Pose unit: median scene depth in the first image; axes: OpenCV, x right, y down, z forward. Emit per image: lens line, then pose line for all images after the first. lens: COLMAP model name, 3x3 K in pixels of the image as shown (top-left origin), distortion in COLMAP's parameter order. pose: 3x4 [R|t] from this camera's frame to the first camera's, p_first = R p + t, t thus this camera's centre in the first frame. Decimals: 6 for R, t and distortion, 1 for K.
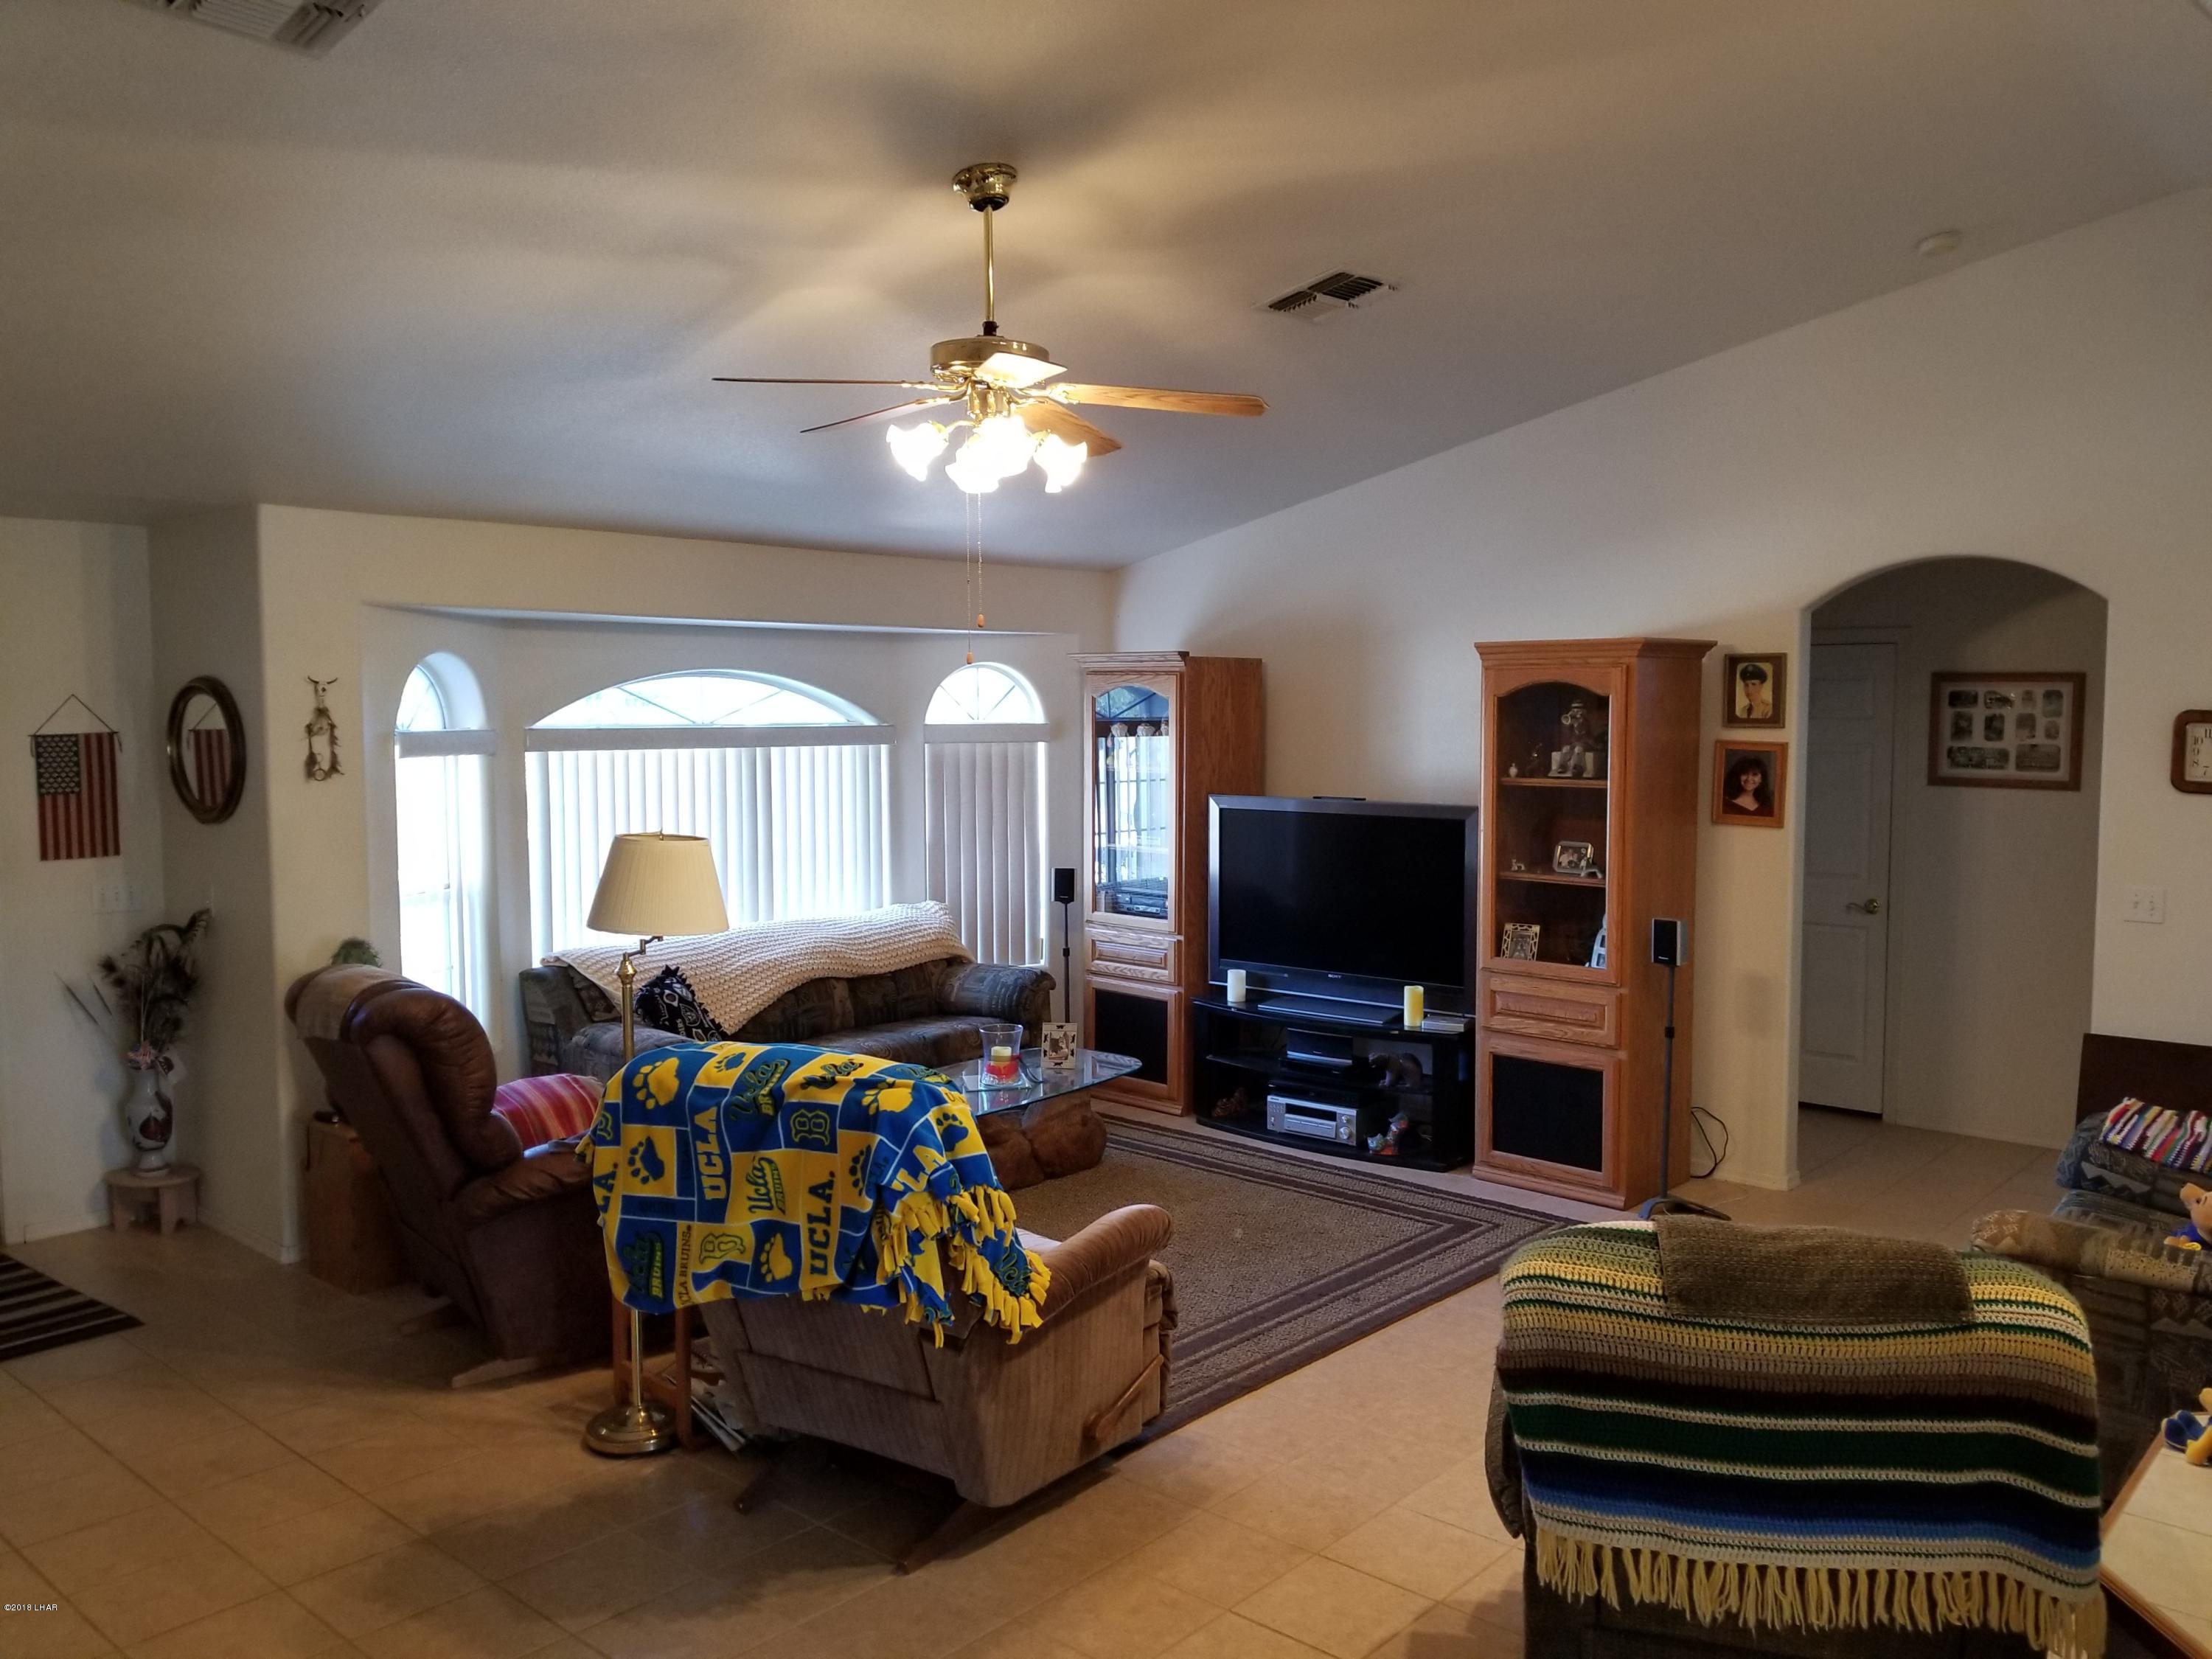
lens RADIAL K [[1739.0, 0, 1121.9], [0, 1739.0, 830.5], [0, 0, 1]] dist [0.047615, -0.076969]
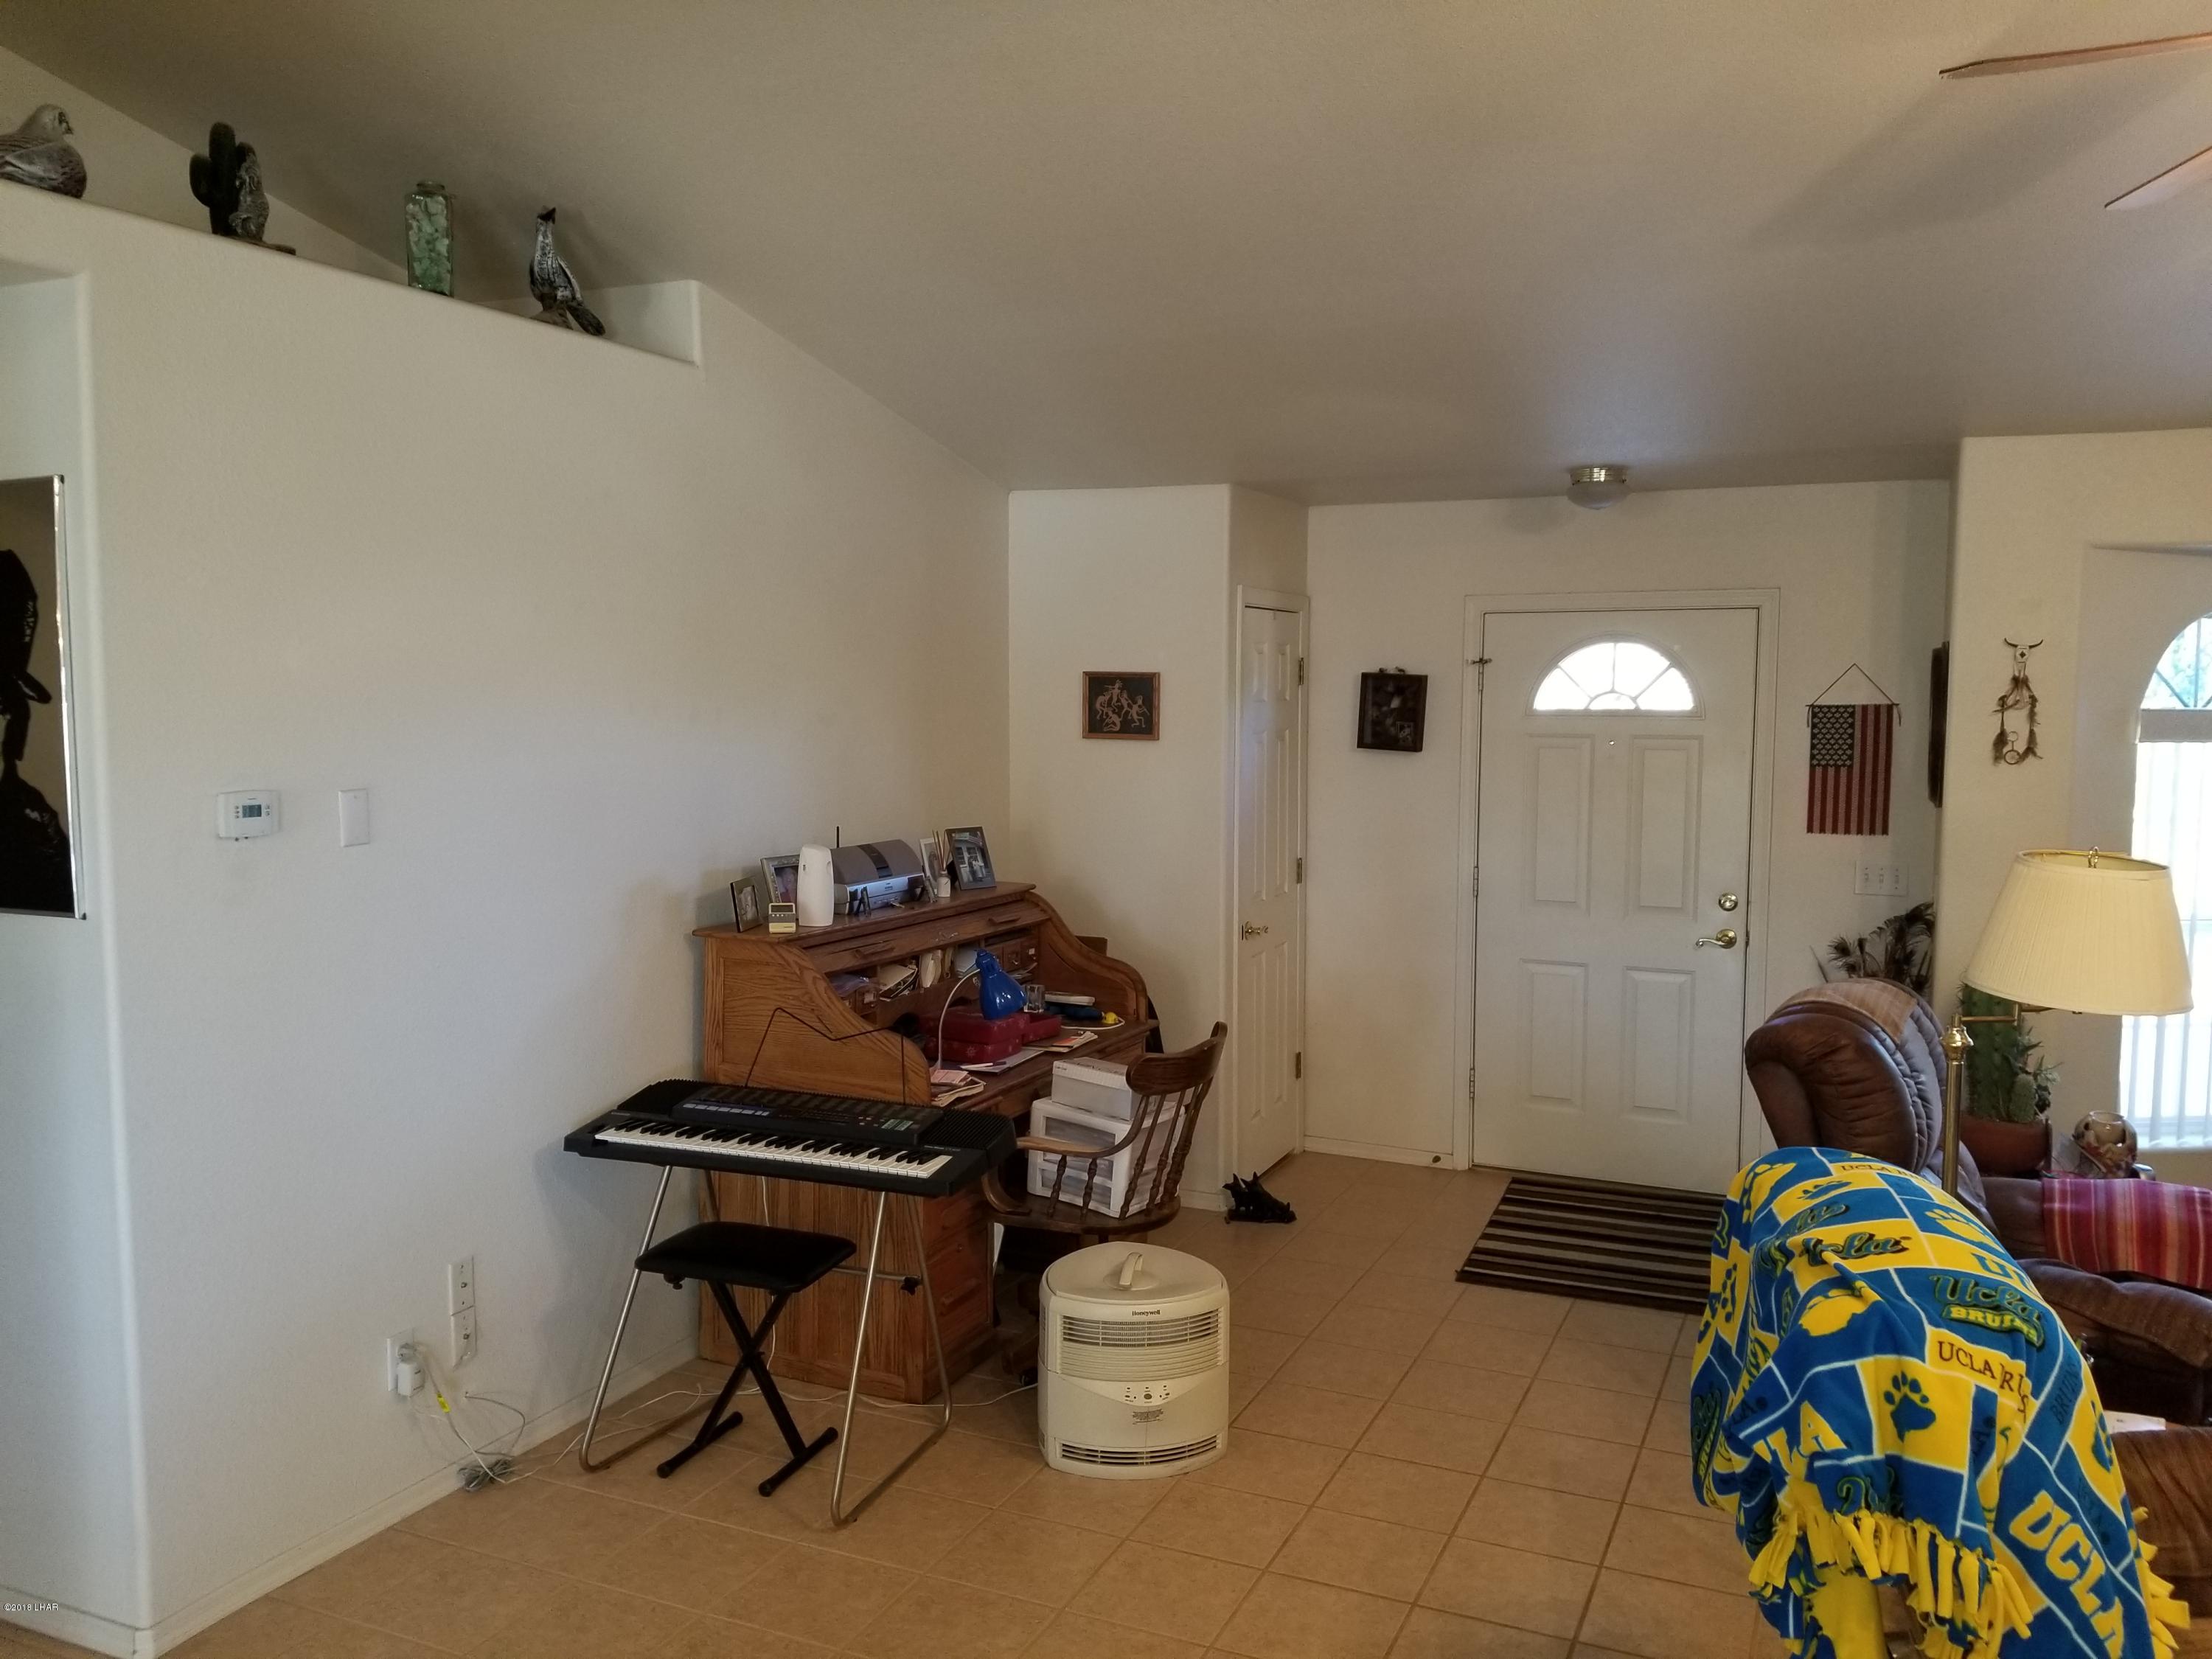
lens RADIAL K [[1739.0, 0, 1109.2], [0, 1739.0, 831.0], [0, 0, 1]] dist [0.047615, -0.076969]
pose [[0.299380, 0.085146, -0.950327, 0.249695], [-0.076371, 0.994953, 0.065085, -0.021969], [0.951072, 0.053093, 0.304372, 0.405361]]
